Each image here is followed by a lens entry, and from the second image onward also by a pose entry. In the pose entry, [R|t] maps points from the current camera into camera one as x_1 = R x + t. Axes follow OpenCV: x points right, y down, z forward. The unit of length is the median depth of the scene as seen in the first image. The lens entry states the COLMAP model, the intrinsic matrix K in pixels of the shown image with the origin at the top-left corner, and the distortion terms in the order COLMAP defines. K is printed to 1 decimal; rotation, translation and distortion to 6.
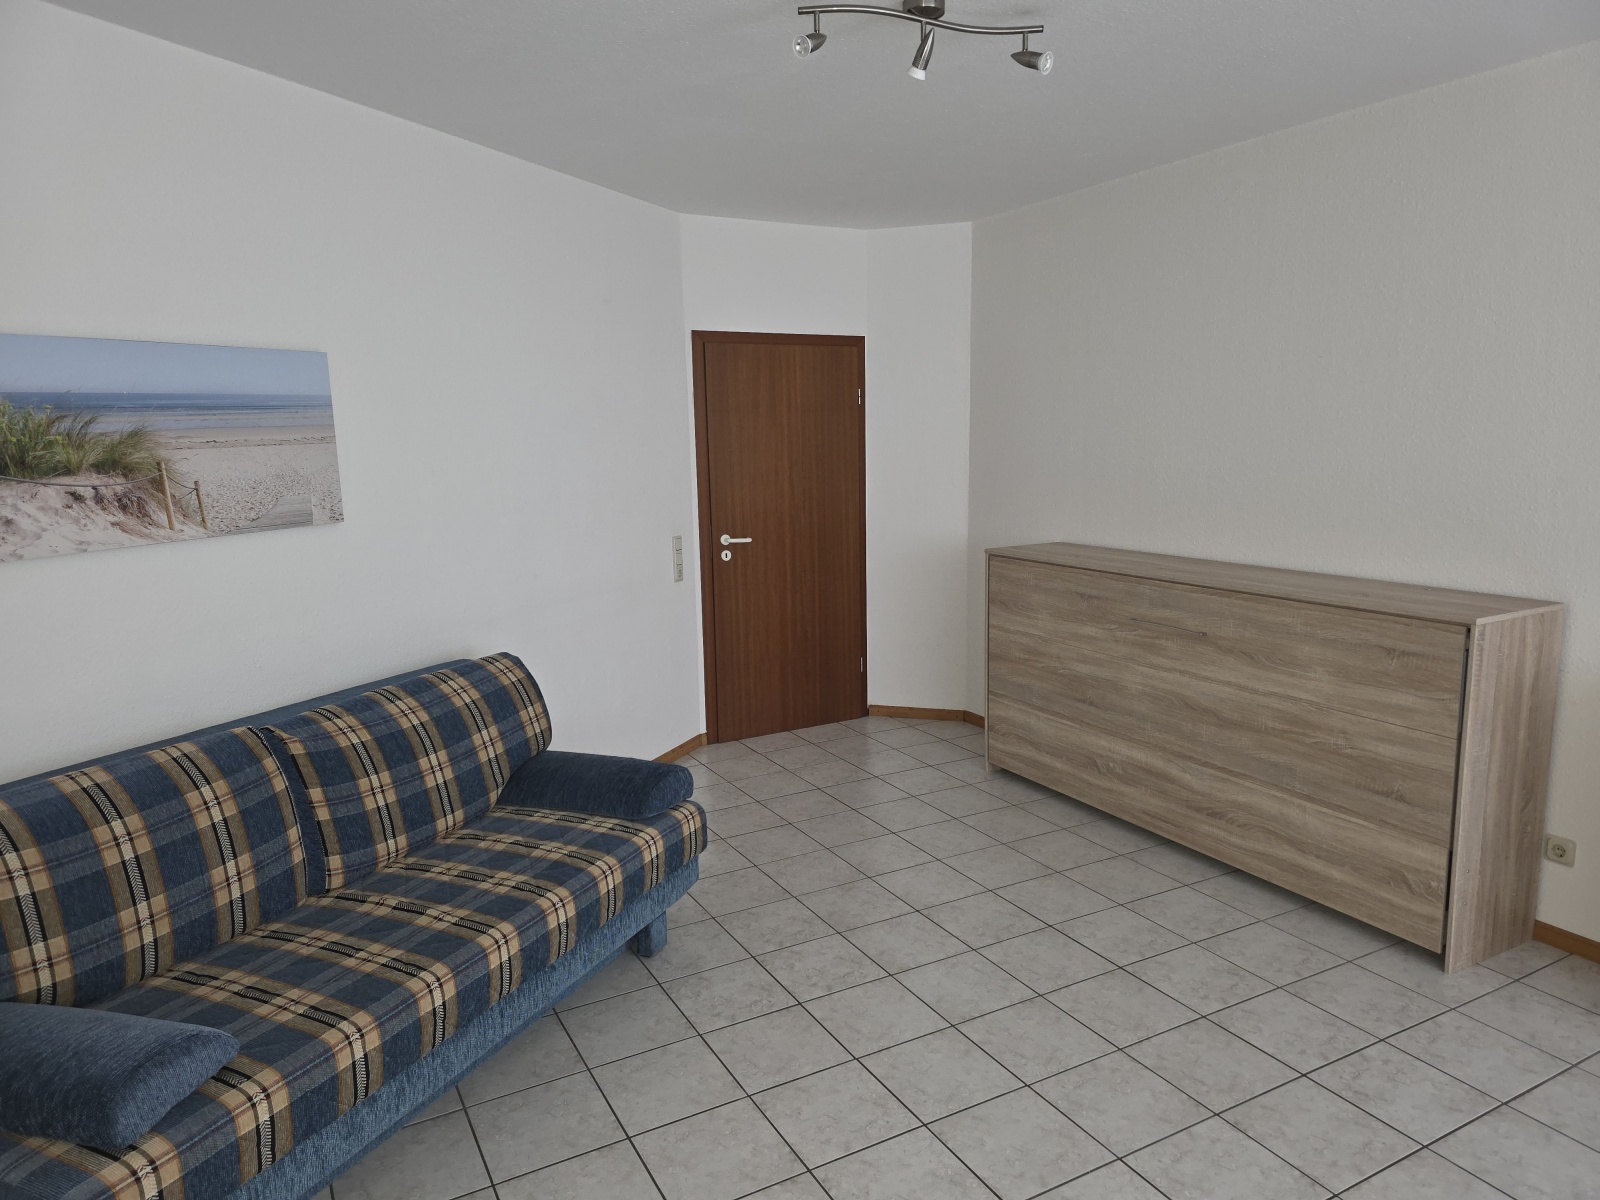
lens RADIAL K [[1063.2, 0, 798.4], [0, 1063.2, 604.5], [0, 0, 1]] dist [0.093380, -0.077023]
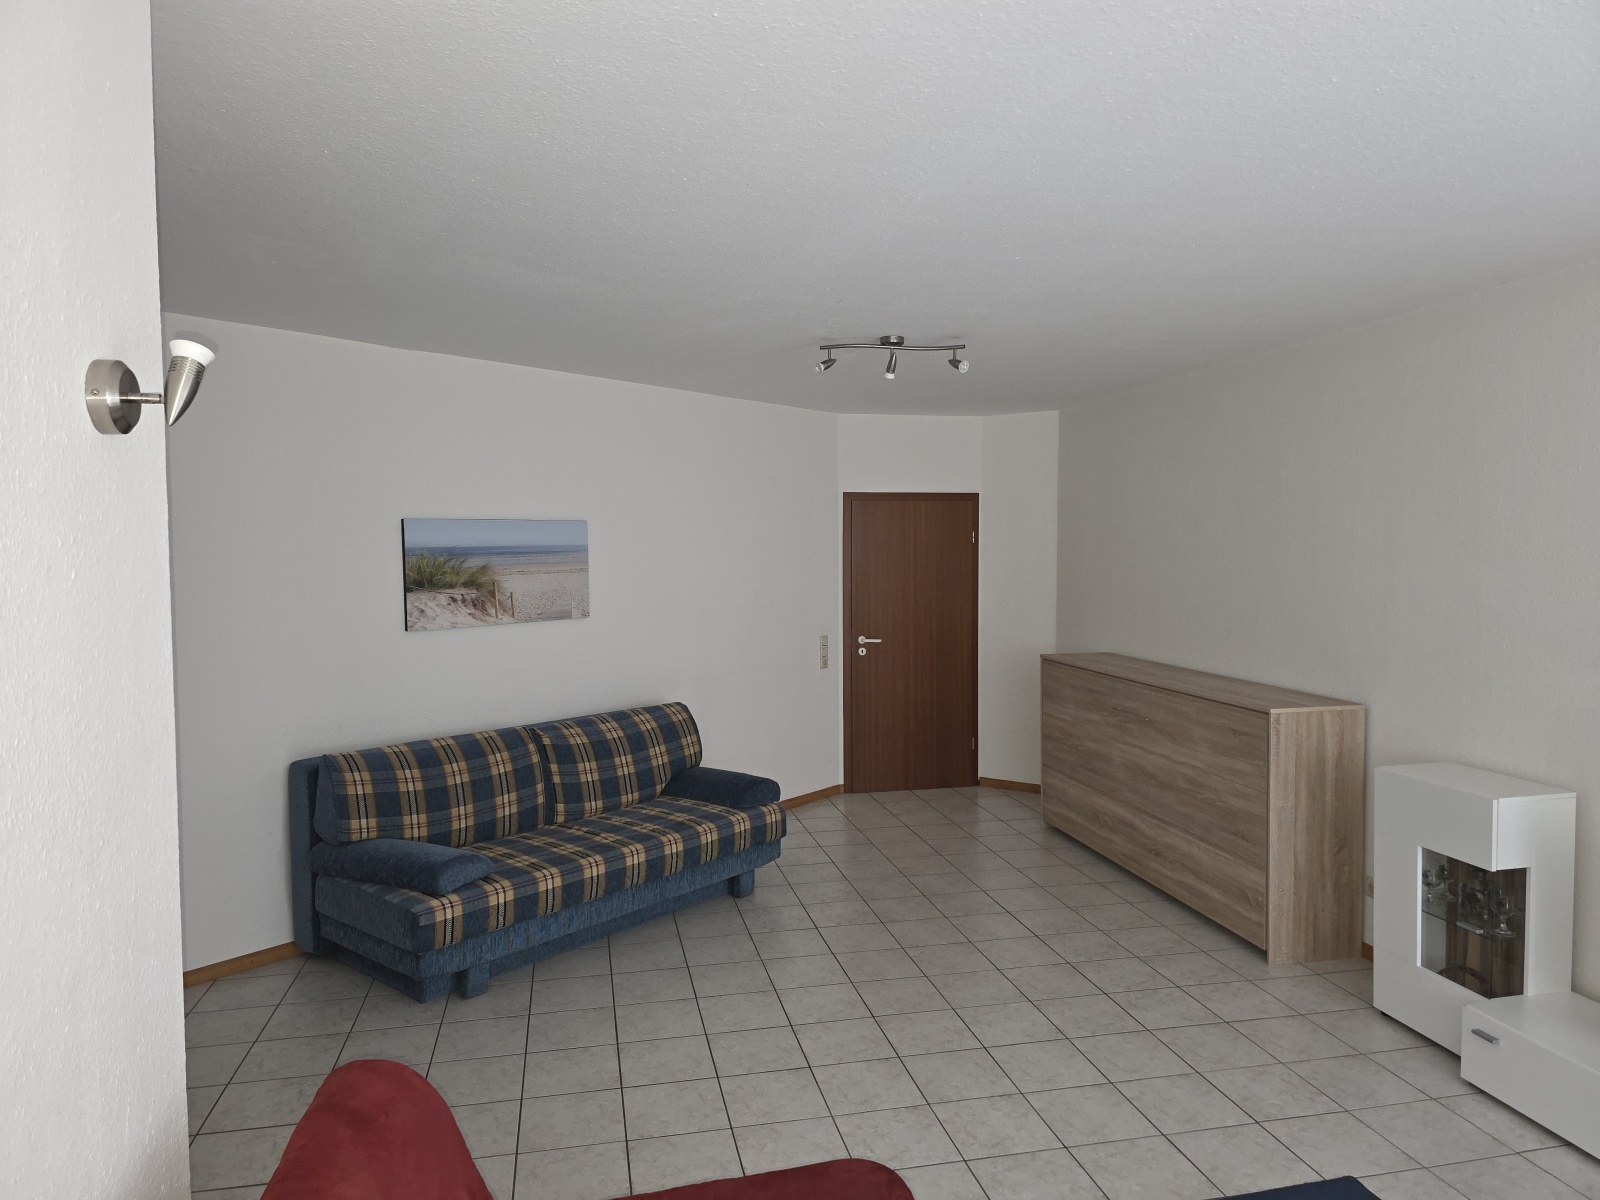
lens RADIAL K [[1075.2, 0, 800.0], [0, 1075.2, 600.0], [0, 0, 1]] dist [0.177252, -0.221310]
pose [[0.959281, 0.029325, -0.280927, 0.400927], [-0.059628, 0.993206, -0.099933, 0.050533], [0.276088, 0.112615, 0.954512, -0.577614]]
